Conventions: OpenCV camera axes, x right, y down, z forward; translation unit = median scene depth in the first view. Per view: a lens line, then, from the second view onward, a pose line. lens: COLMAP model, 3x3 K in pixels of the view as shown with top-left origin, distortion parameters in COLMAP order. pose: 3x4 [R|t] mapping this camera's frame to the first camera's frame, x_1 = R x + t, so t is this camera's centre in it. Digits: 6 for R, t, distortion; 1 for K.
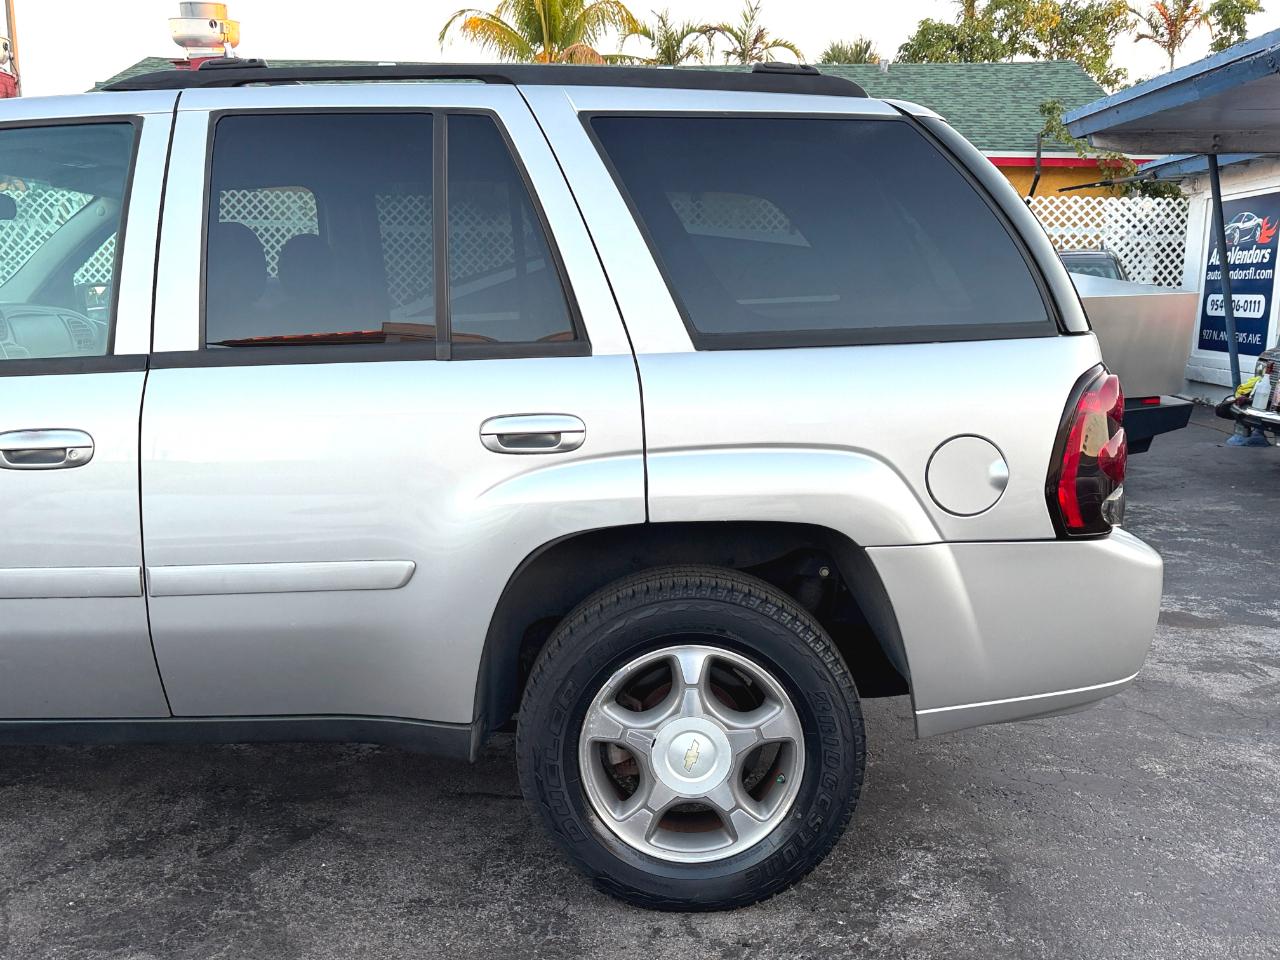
lens RADIAL K [[1136.1, 0, 647.2], [0, 1136.1, 487.3], [0, 0, 1]] dist [0.053660, -0.107409]
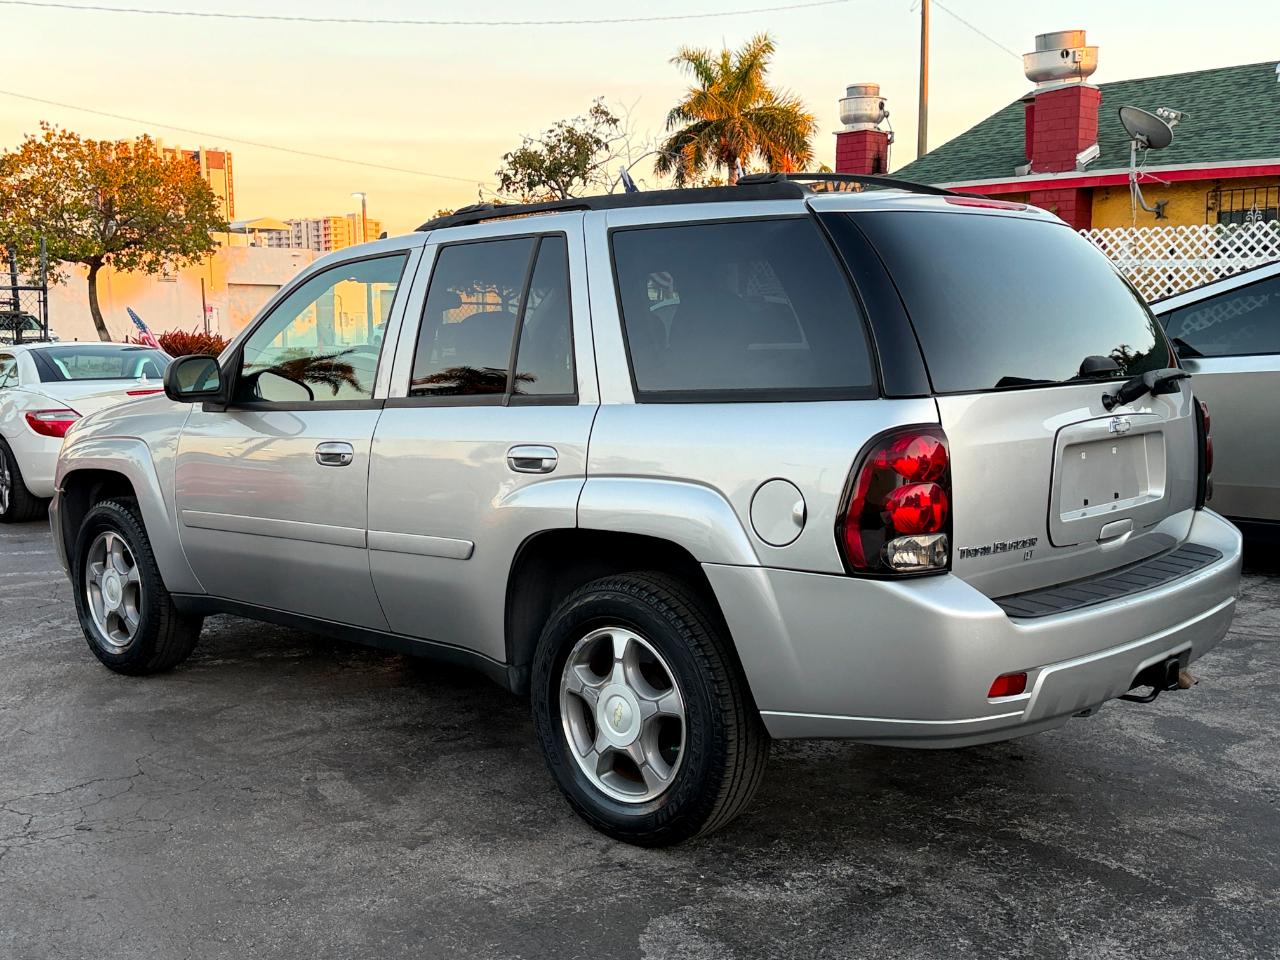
lens RADIAL K [[1357.0, 0, 642.5], [0, 1357.0, 487.0], [0, 0, 1]] dist [0.043598, 0.000000]
pose [[0.726017, 0.062390, -0.684841, 1.079865], [-0.102058, 0.994623, -0.017582, 0.002609], [0.680061, 0.082658, 0.728481, -0.124641]]
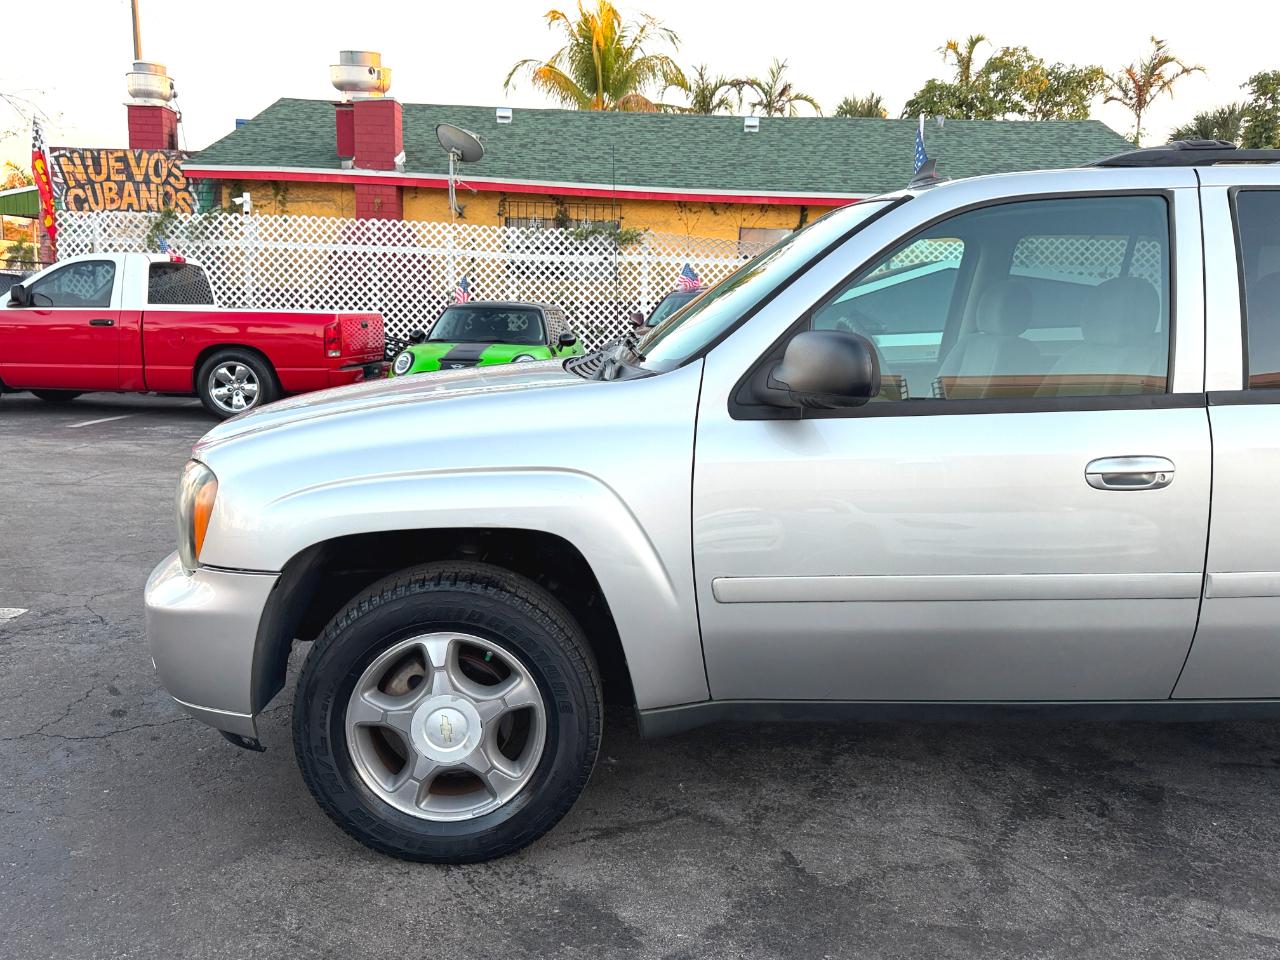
lens RADIAL K [[1008.7, 0, 640.4], [0, 1008.7, 495.6], [0, 0, 1]] dist [0.022578, -0.044002]
pose [[0.999406, 0.011506, 0.032494, -0.998597], [-0.011822, 0.999885, 0.009550, -0.012965], [-0.032380, -0.009929, 0.999426, -0.022910]]
